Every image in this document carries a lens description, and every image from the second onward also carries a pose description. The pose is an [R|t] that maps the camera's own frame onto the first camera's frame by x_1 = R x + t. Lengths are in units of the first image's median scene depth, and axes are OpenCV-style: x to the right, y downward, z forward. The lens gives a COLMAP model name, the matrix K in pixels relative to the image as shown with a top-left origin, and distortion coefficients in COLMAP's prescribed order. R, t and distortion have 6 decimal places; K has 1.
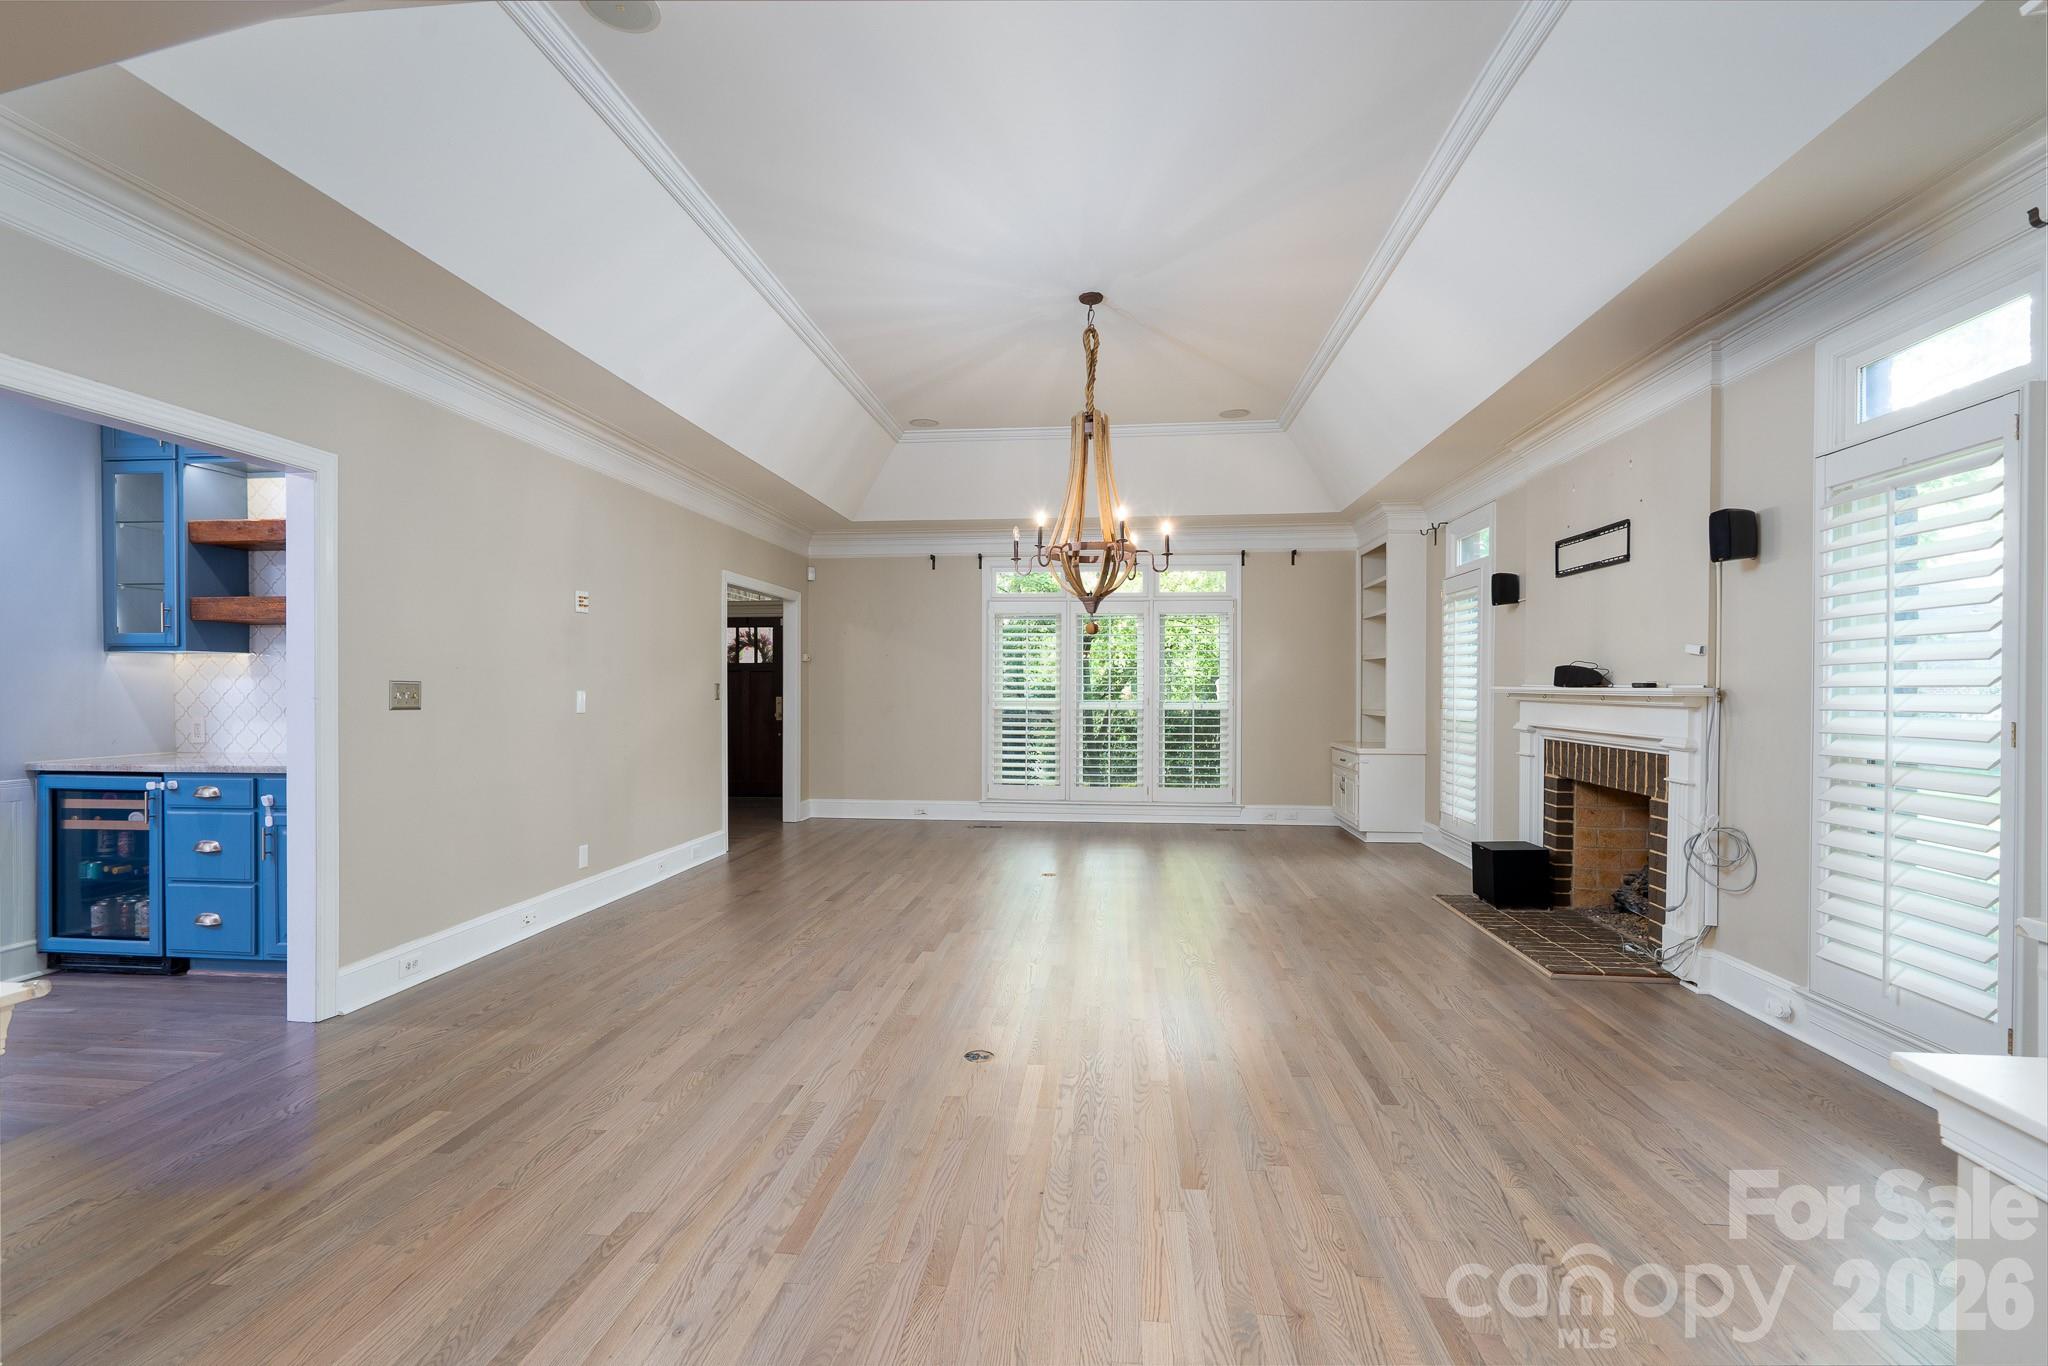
lens RADIAL K [[929.1, 0, 1002.6], [0, 929.1, 688.7], [0, 0, 1]] dist [-0.003938, 0.001597]
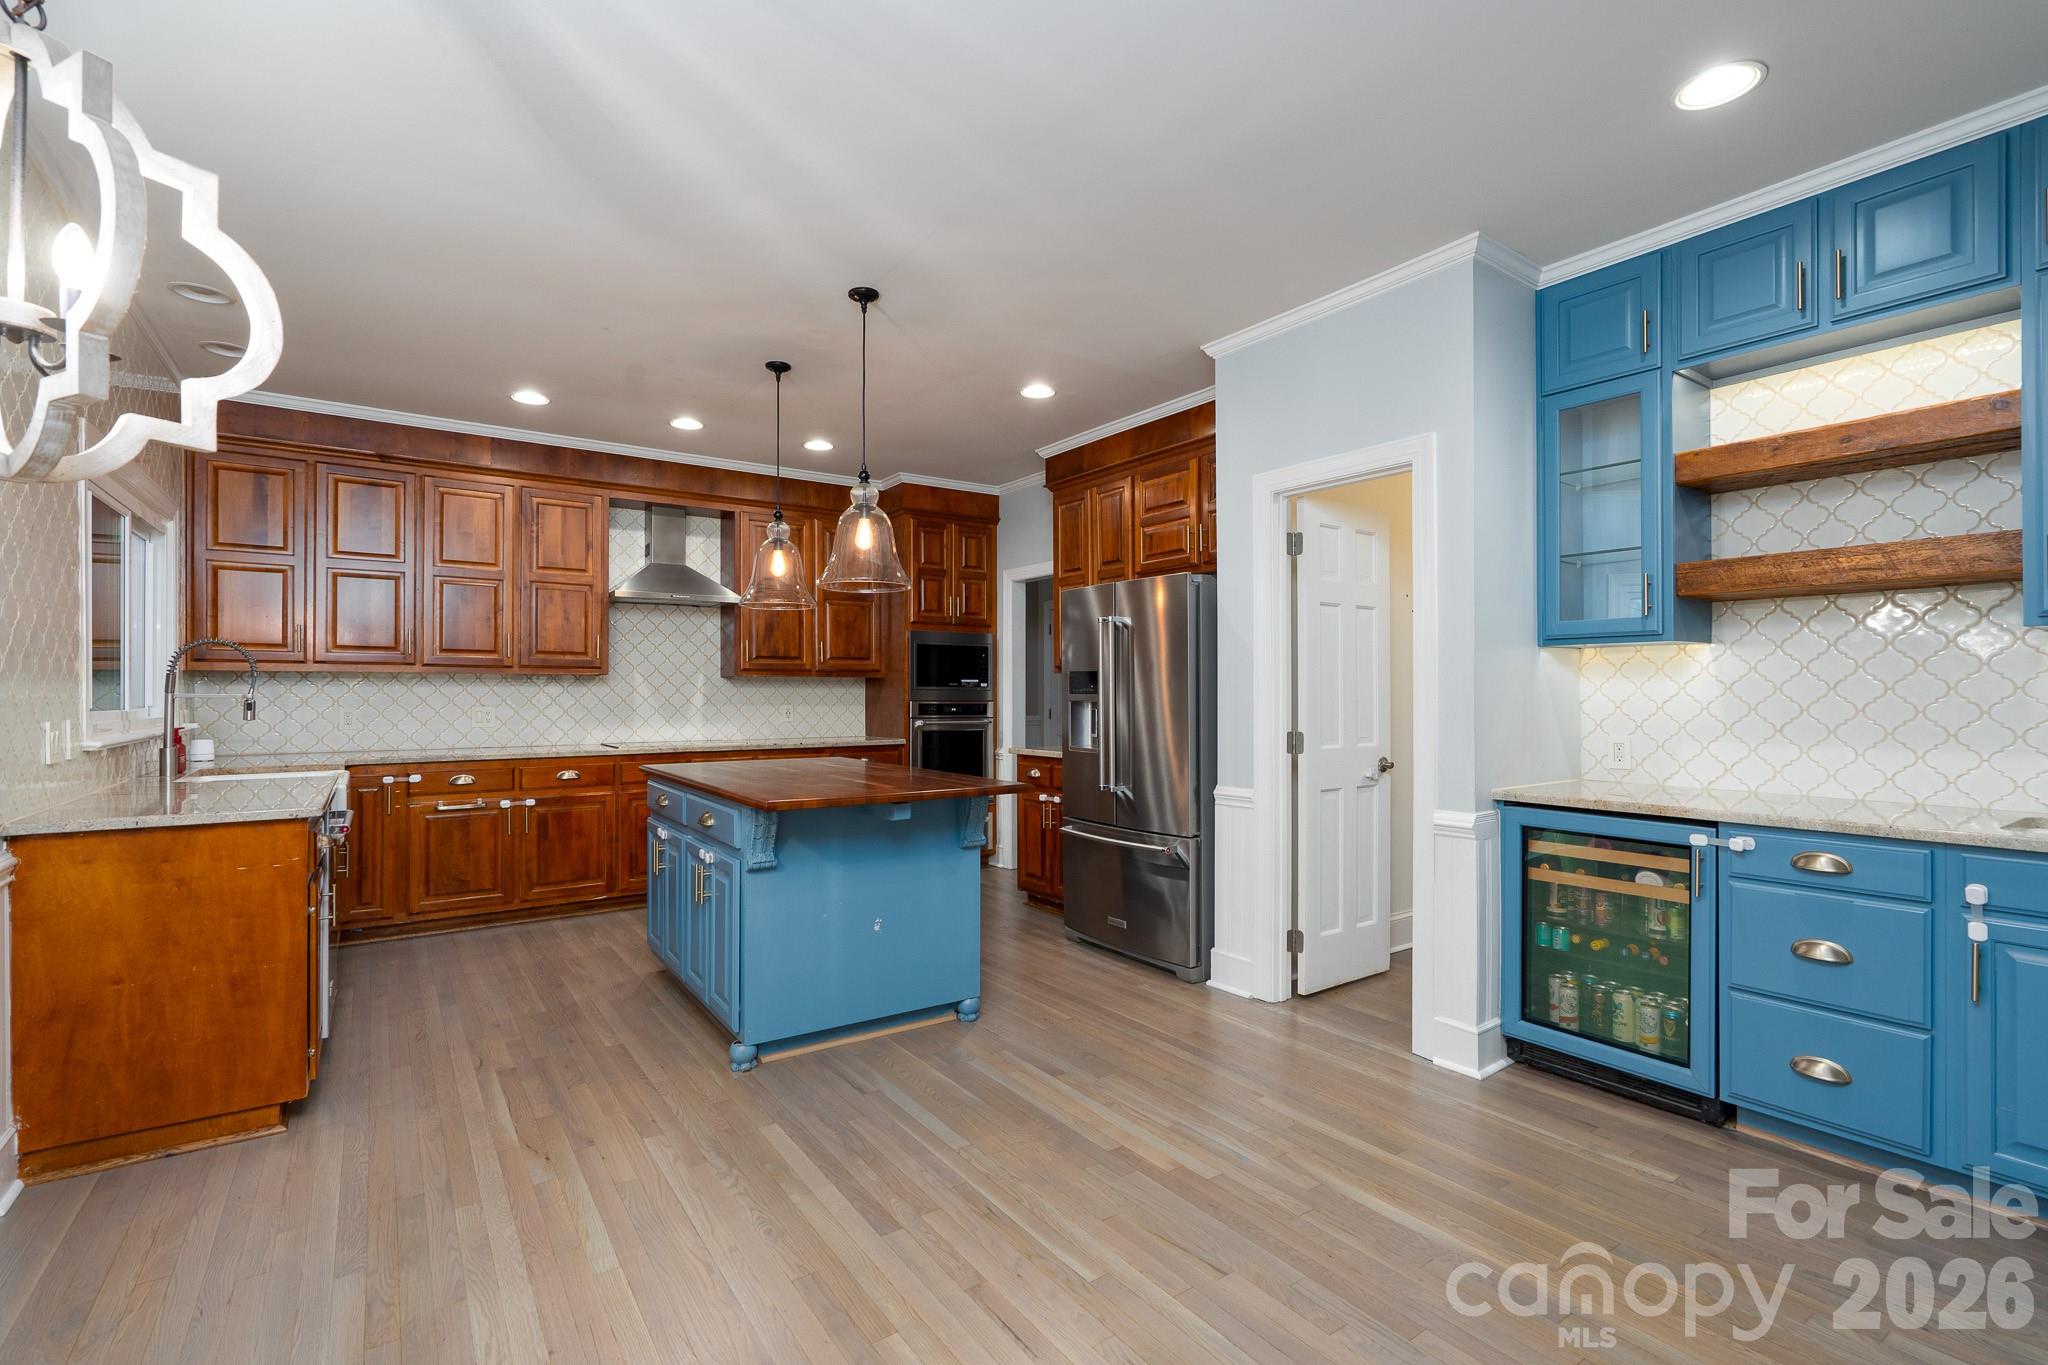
lens RADIAL K [[929.1, 0, 1032.7], [0, 929.1, 689.9], [0, 0, 1]] dist [-0.003938, 0.001597]
pose [[0.677672, 0.000793, -0.735364, -0.735090], [-0.003951, 0.999989, -0.002563, -0.000134], [0.735353, 0.004642, 0.677668, 0.186777]]
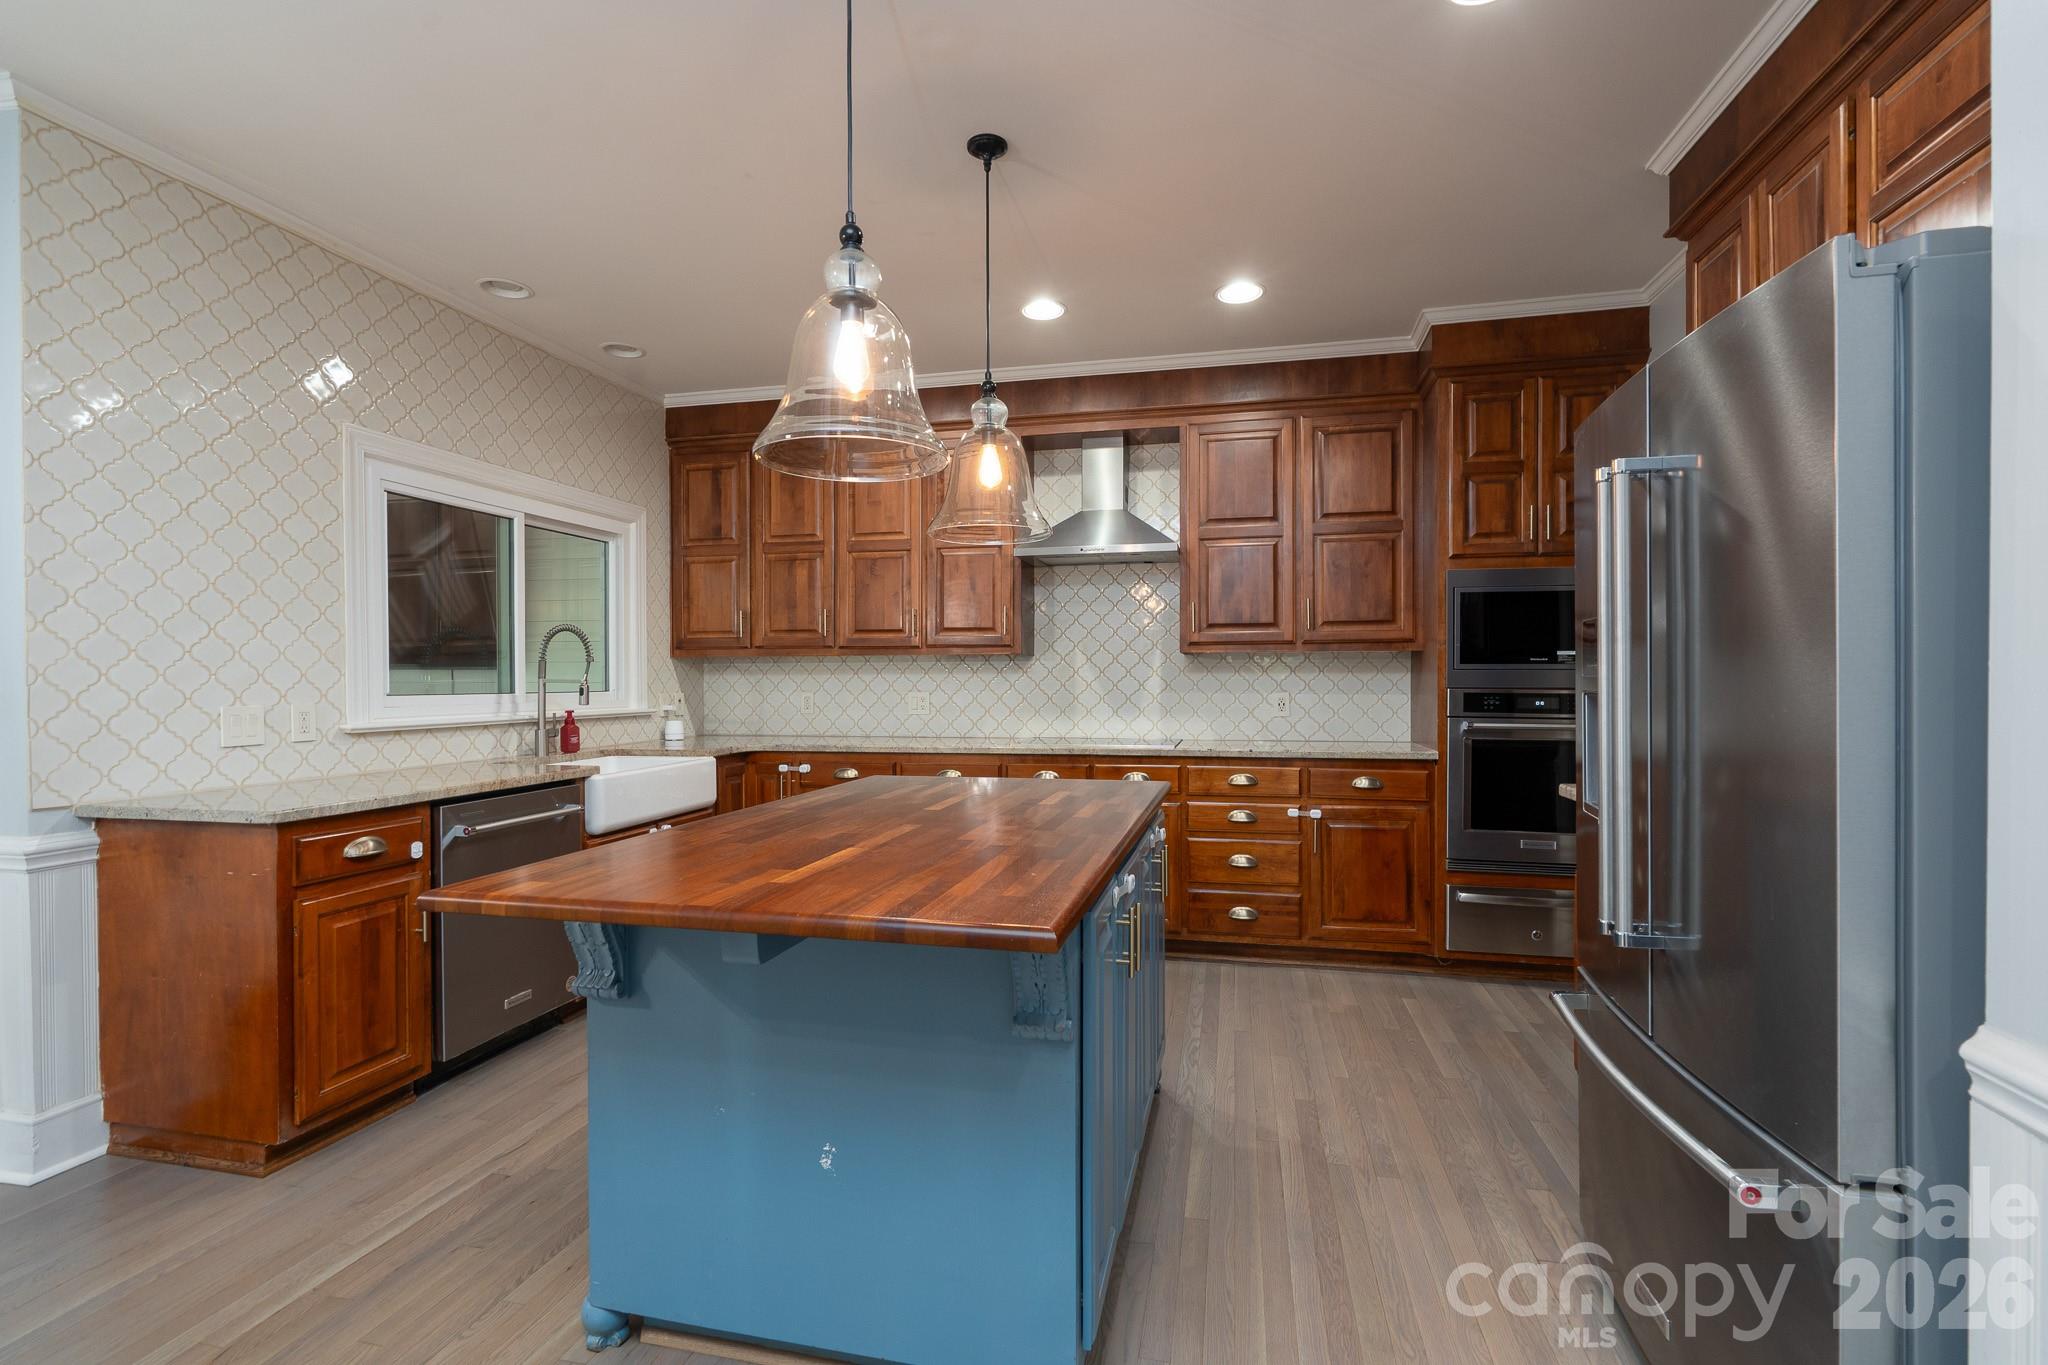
lens RADIAL K [[929.1, 0, 1015.4], [0, 929.1, 688.0], [0, 0, 1]] dist [-0.003938, 0.001597]
pose [[-0.103142, 0.014333, -0.994563, -1.049553], [0.002331, 0.999897, 0.014168, 0.001084], [0.994664, -0.000857, -0.103165, 0.761335]]
